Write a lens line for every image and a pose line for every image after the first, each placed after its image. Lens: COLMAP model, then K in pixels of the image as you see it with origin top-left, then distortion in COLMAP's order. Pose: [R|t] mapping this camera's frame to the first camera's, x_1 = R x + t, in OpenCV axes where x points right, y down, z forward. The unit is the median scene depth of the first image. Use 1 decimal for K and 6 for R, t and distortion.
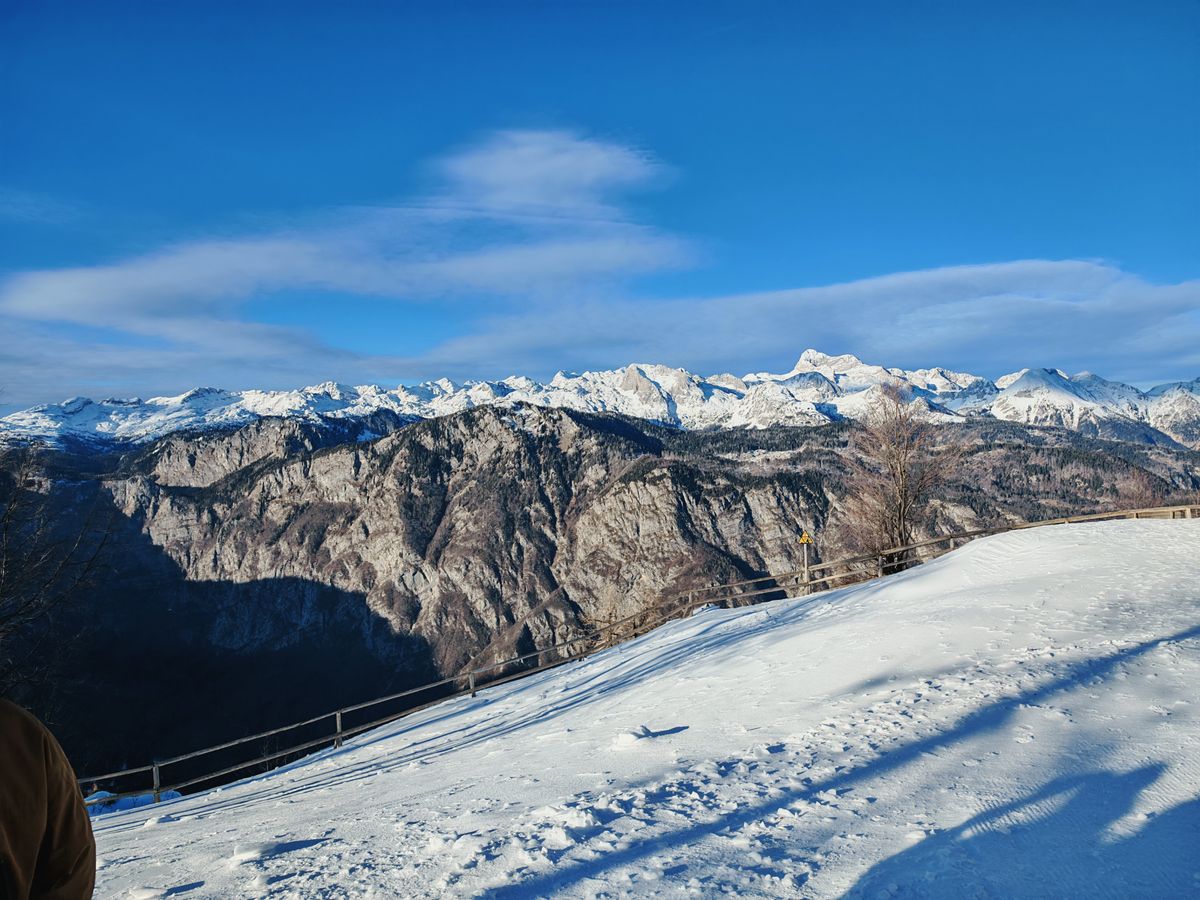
lens RADIAL K [[788.9, 0, 600.0], [0, 788.9, 450.0], [0, 0, 1]] dist [-0.035524, -0.001830]
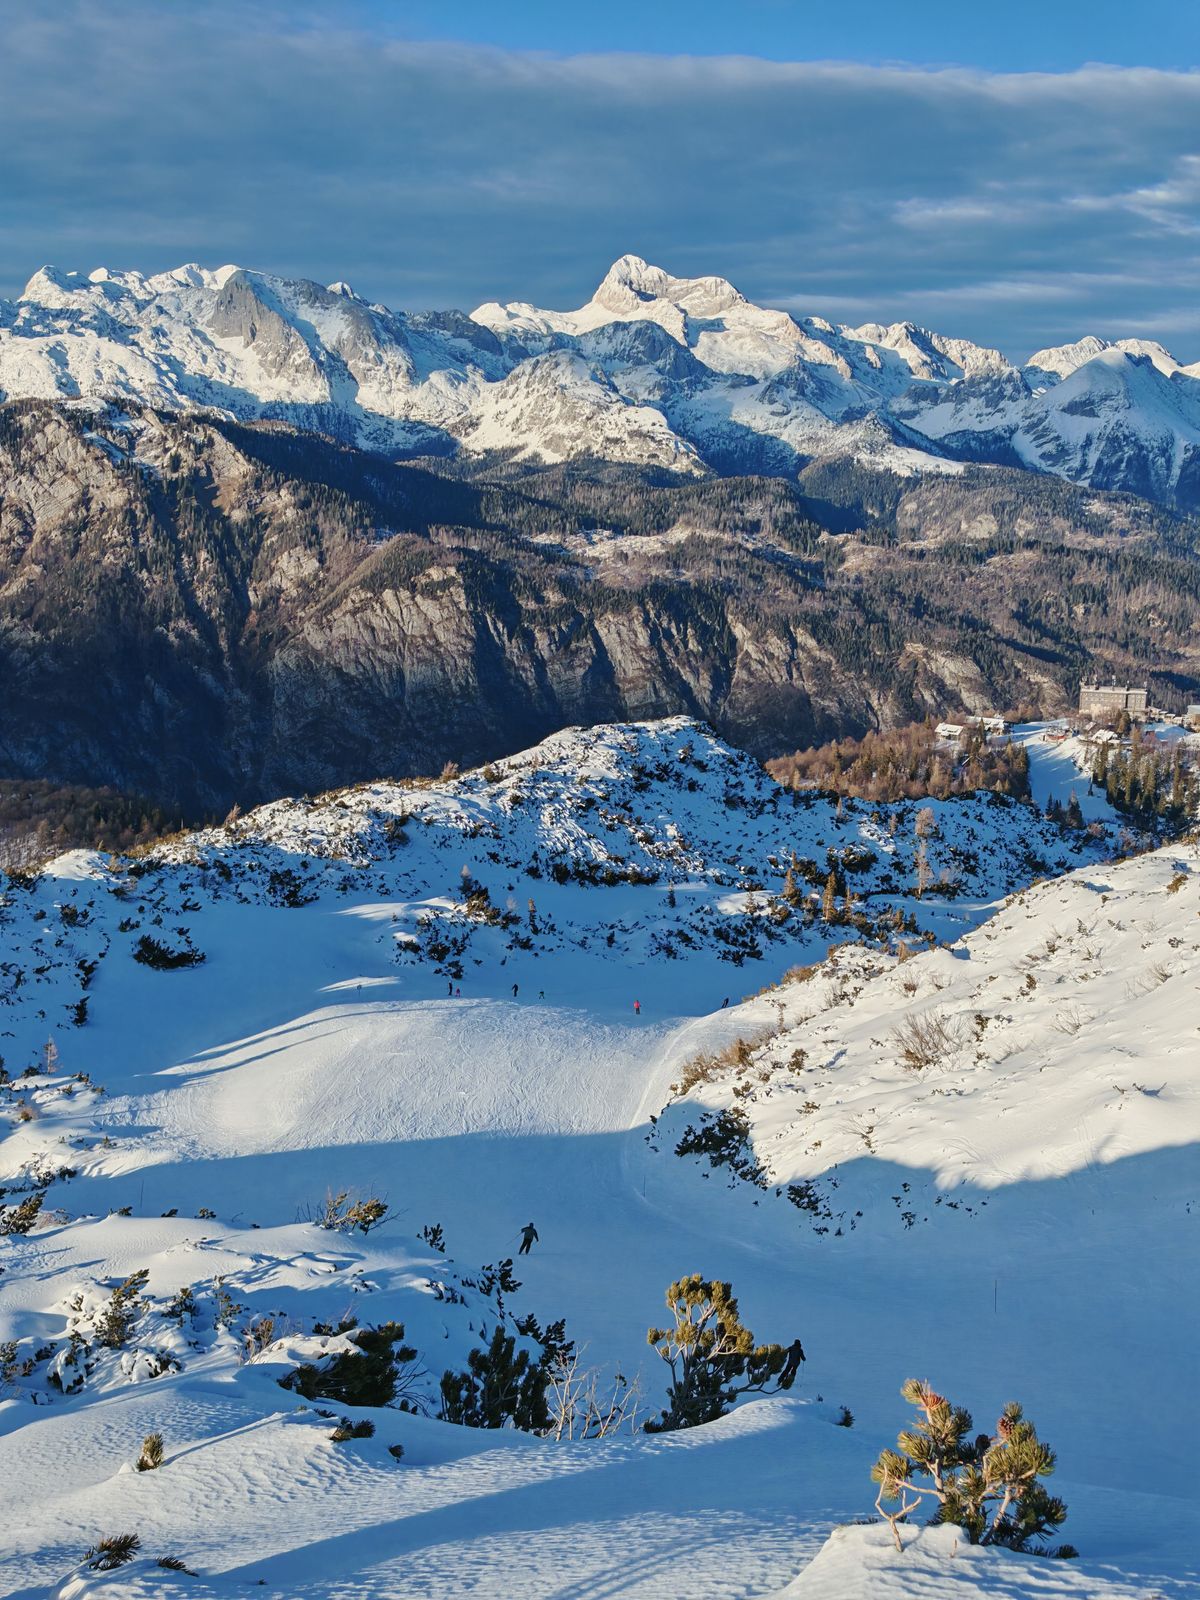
lens RADIAL K [[2265.0, 0, 600.0], [0, 2265.0, 800.0], [0, 0, 1]] dist [0.220973, -0.032245]
pose [[0.953561, 0.012232, 0.300953, -0.257350], [-0.060883, 0.986377, 0.152817, -0.056812], [-0.294984, -0.164043, 0.941315, -0.453614]]
